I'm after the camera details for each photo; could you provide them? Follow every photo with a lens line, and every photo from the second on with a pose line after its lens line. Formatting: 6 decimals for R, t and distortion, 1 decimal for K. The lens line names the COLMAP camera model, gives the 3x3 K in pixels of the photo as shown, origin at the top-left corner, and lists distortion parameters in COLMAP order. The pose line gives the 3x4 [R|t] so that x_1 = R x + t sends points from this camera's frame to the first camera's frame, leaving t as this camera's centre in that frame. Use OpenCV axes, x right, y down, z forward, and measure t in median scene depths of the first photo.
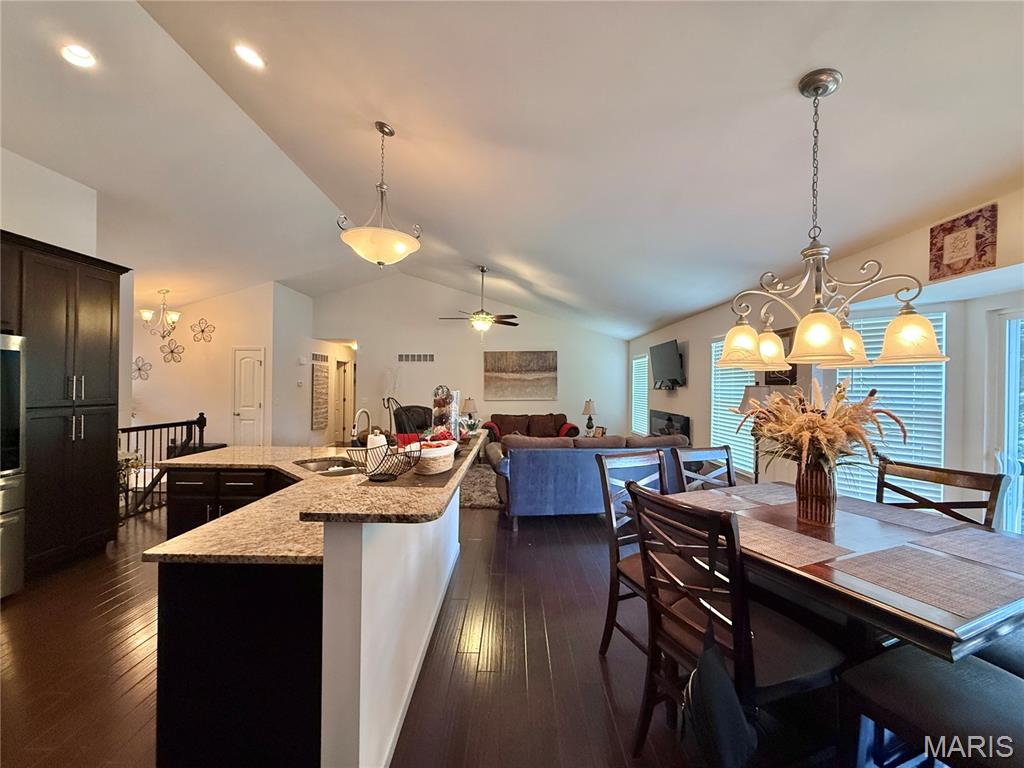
lens RADIAL K [[412.6, 0, 510.7], [0, 412.6, 387.4], [0, 0, 1]] dist [0.002459, 0.000264]
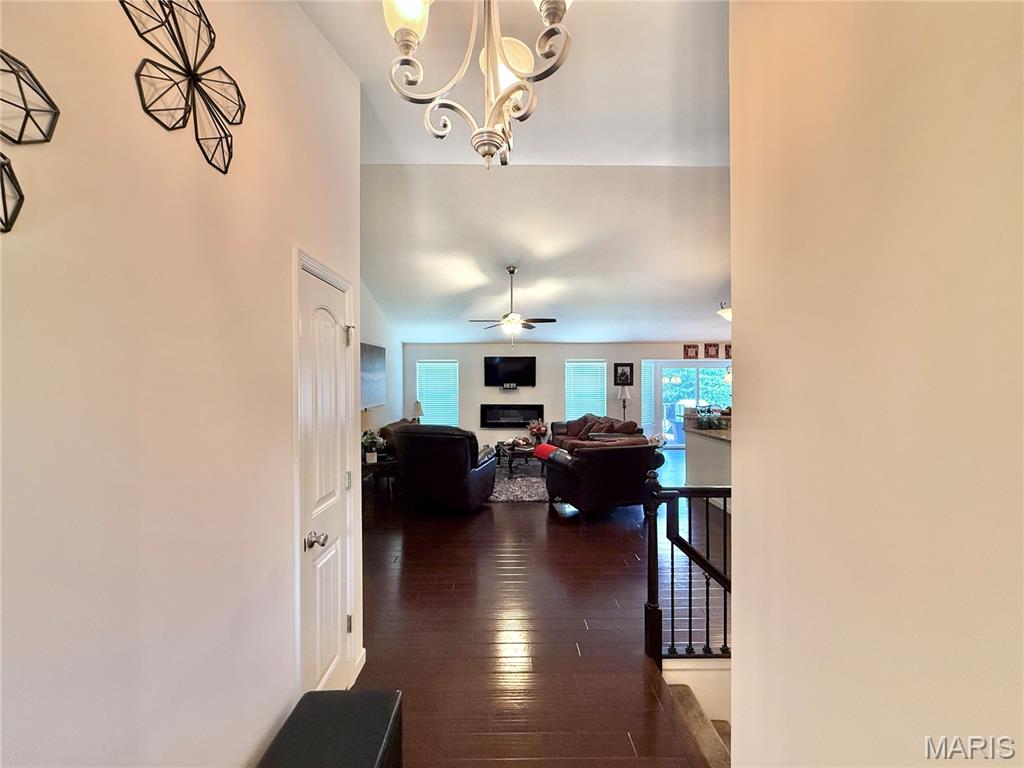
lens RADIAL K [[412.6, 0, 506.3], [0, 412.6, 381.0], [0, 0, 1]] dist [0.002459, 0.000264]
pose [[-0.021477, -0.008603, 0.999732, -0.912481], [0.003371, 0.999957, 0.008678, -0.029506], [-0.999764, 0.003556, -0.021447, 0.897081]]
